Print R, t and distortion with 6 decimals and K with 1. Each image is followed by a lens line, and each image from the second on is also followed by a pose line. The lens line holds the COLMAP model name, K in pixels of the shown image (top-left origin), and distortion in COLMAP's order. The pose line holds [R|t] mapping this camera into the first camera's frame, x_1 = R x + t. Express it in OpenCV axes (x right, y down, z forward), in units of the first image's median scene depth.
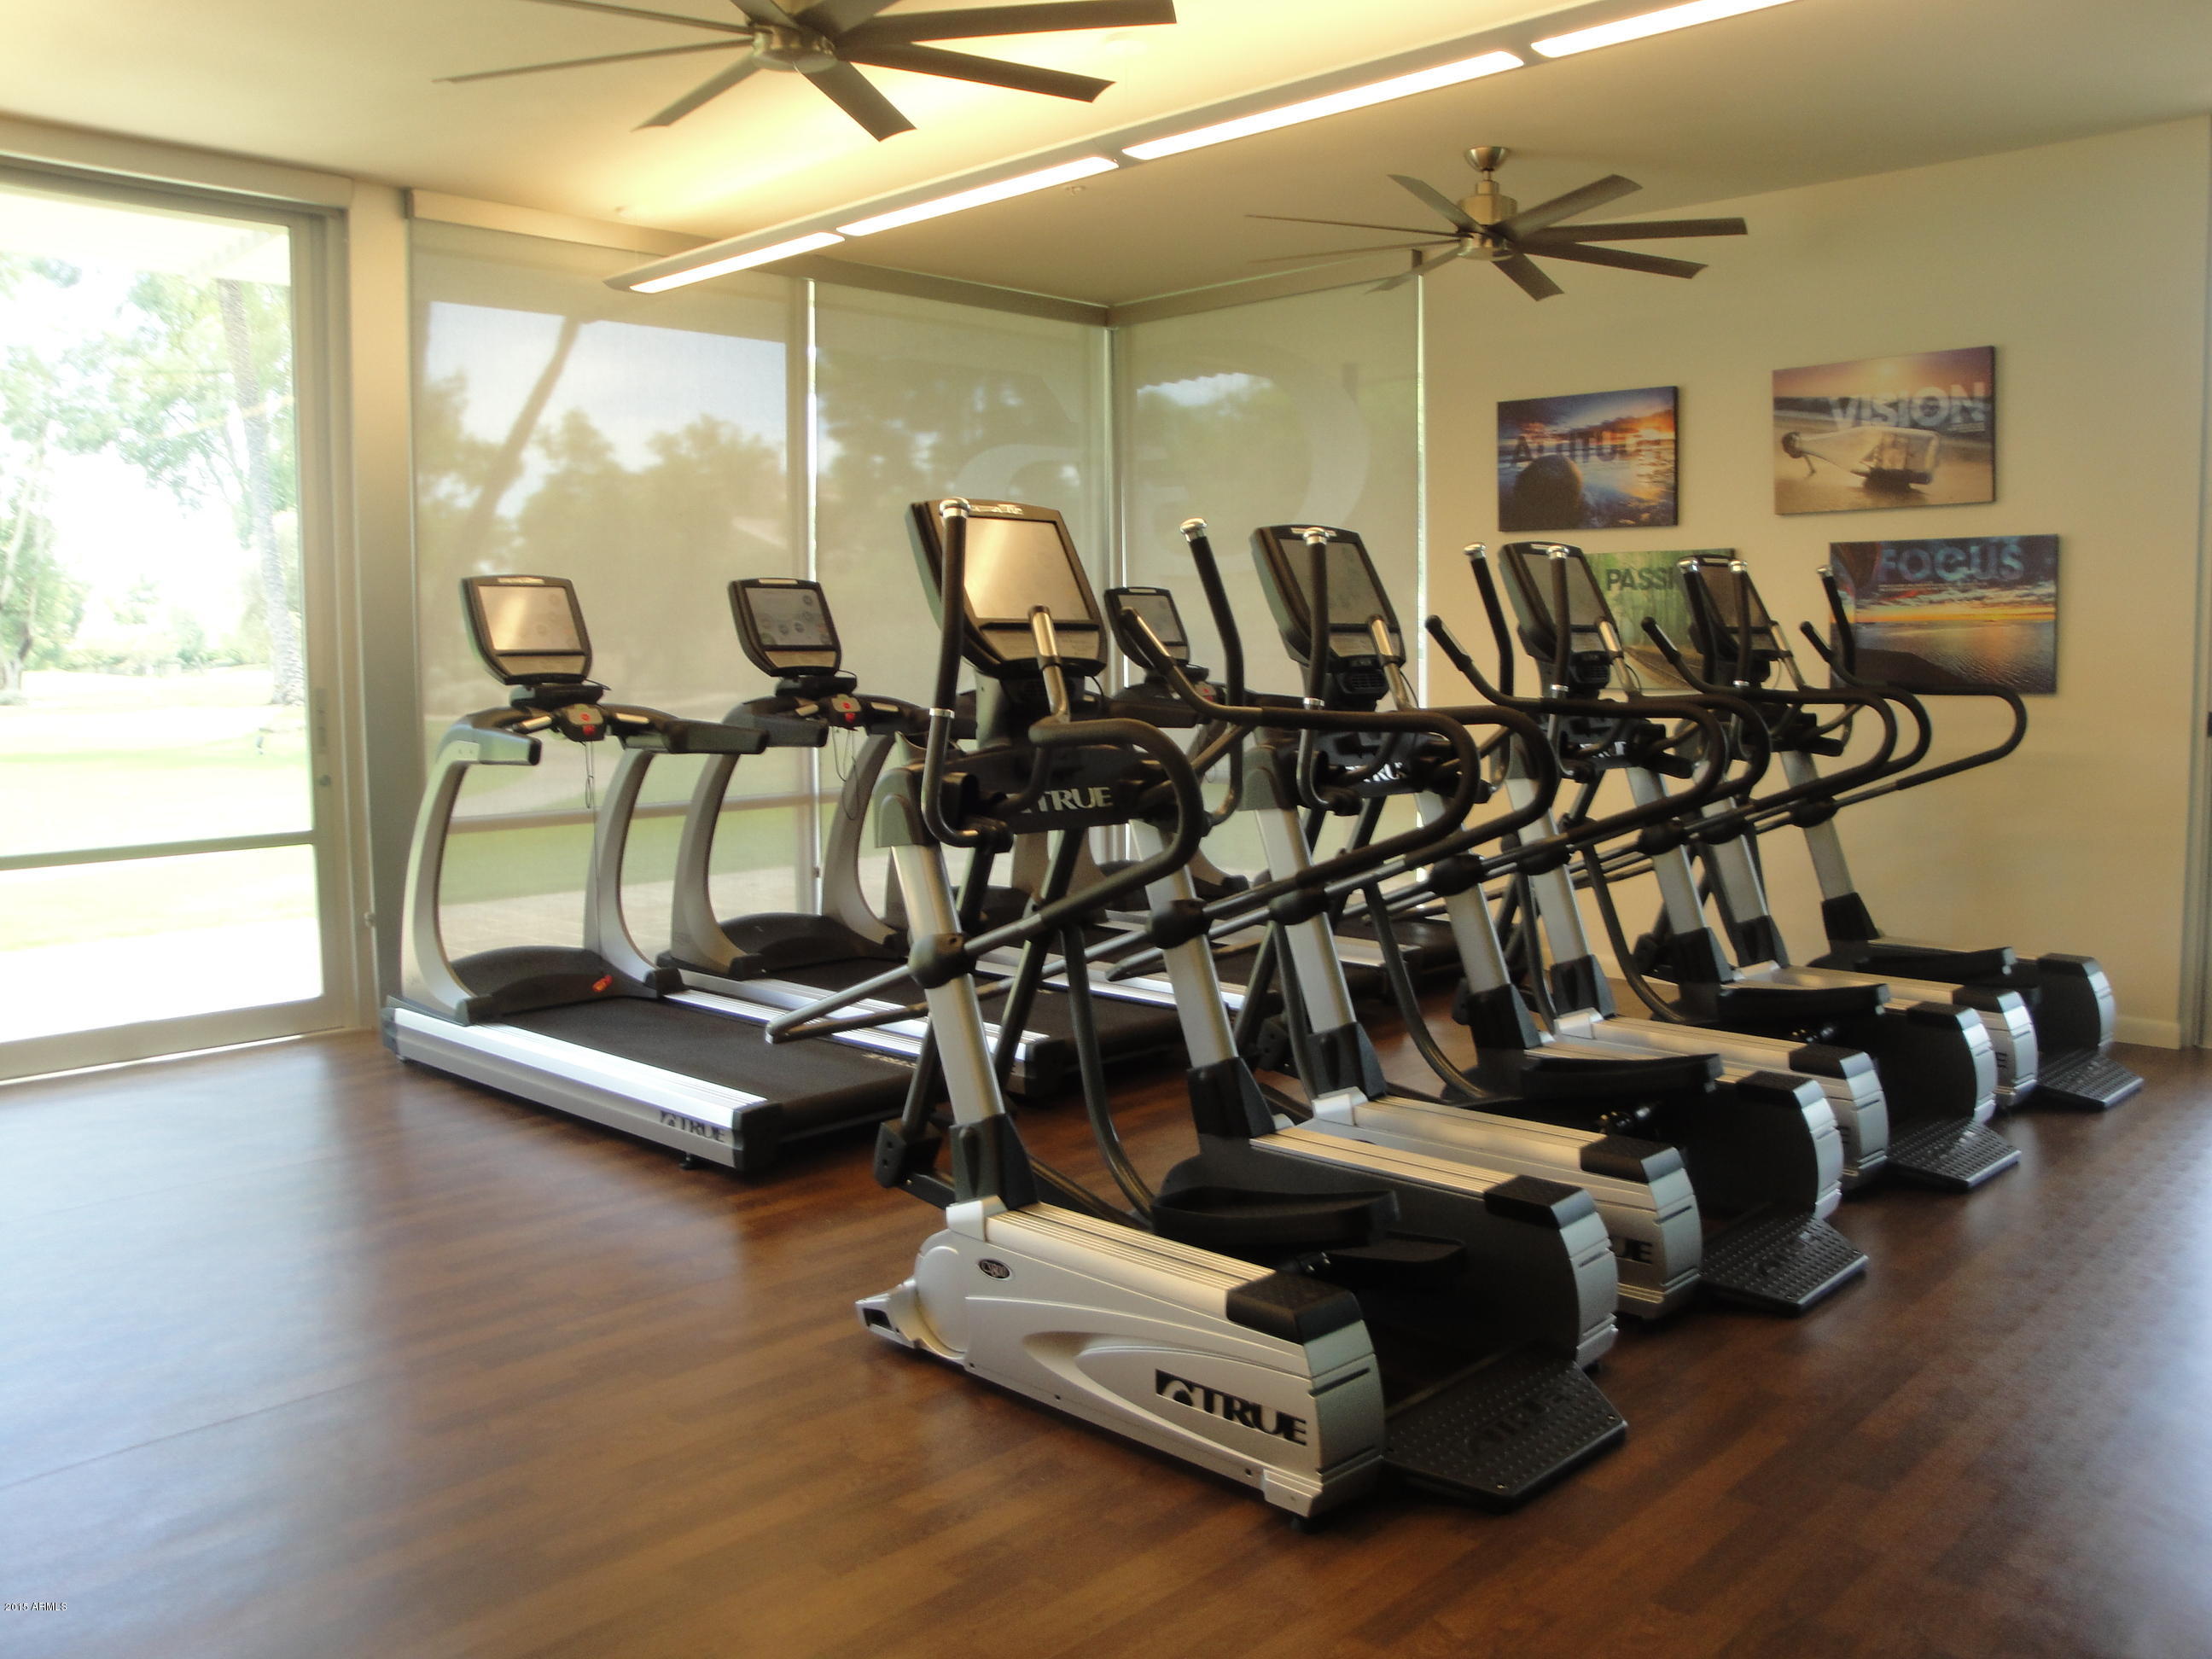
lens RADIAL K [[1823.8, 0, 1143.5], [0, 1823.8, 800.5], [0, 0, 1]] dist [-0.167348, 0.142011]
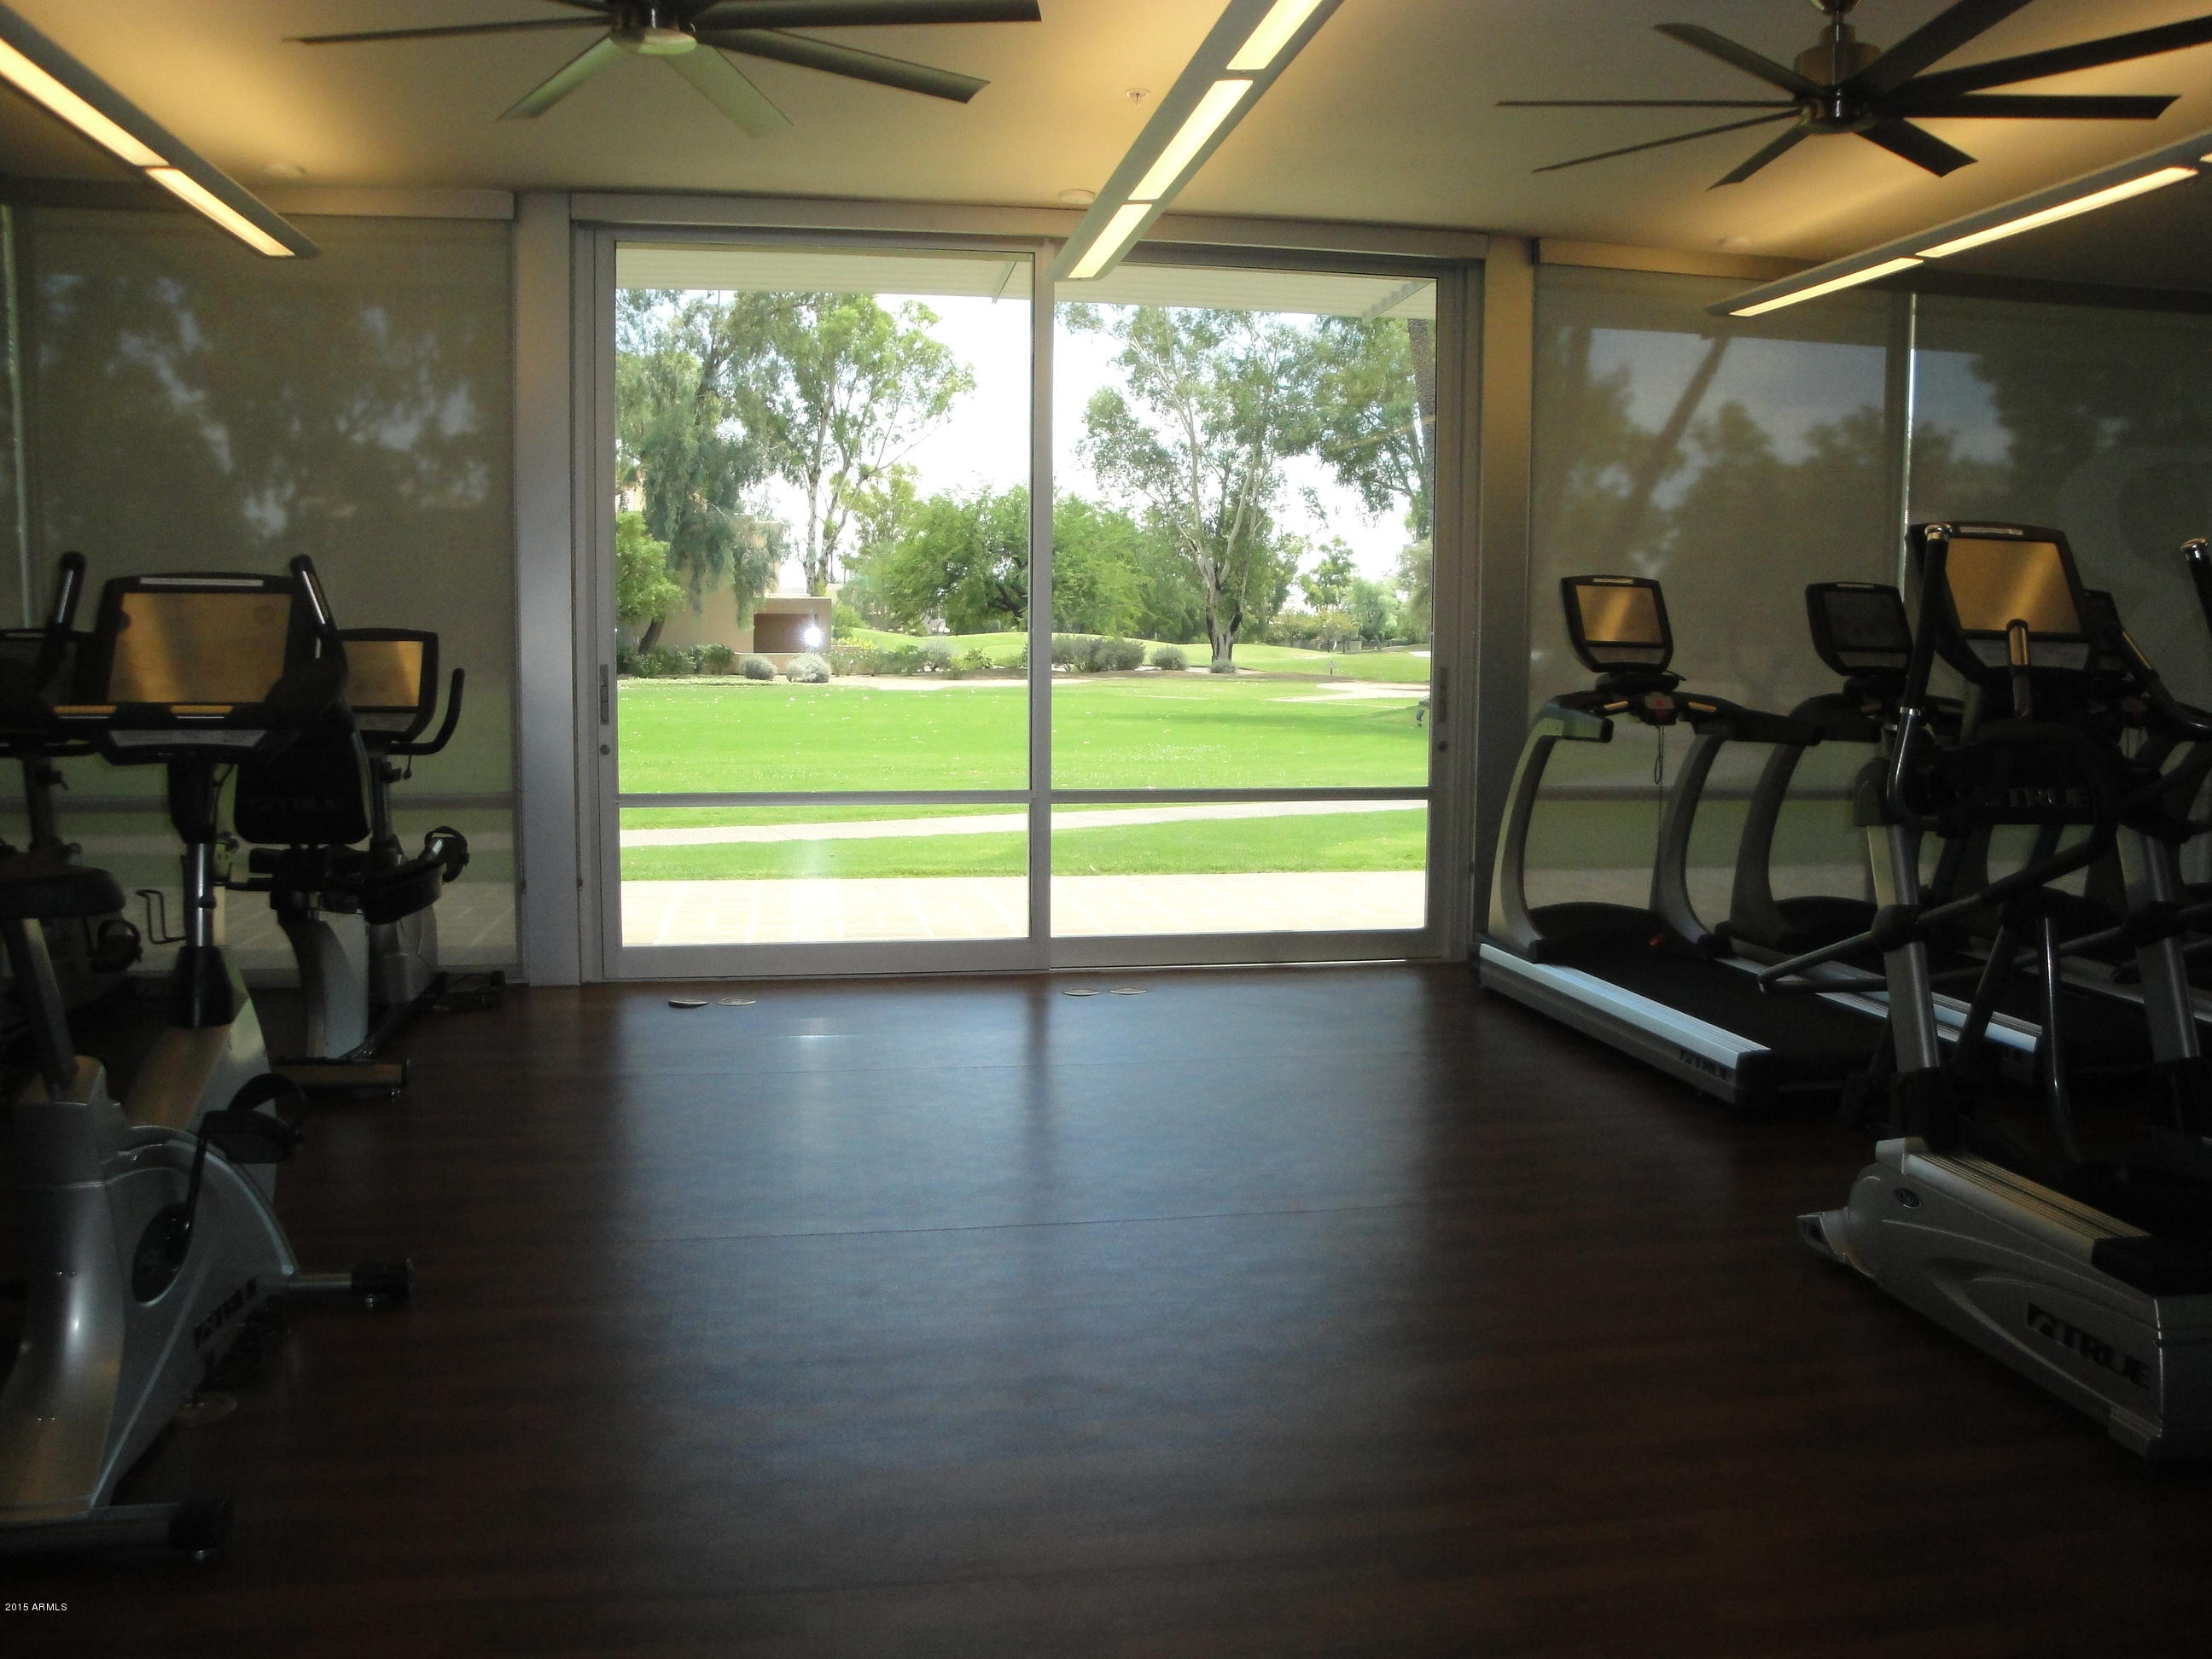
lens RADIAL K [[1823.8, 0, 1143.5], [0, 1823.8, 800.5], [0, 0, 1]] dist [-0.167348, 0.142011]
pose [[0.813406, 0.071753, -0.577254, 0.079195], [-0.068616, 0.997270, 0.027273, 0.005613], [0.577635, 0.017425, 0.816109, -0.104116]]
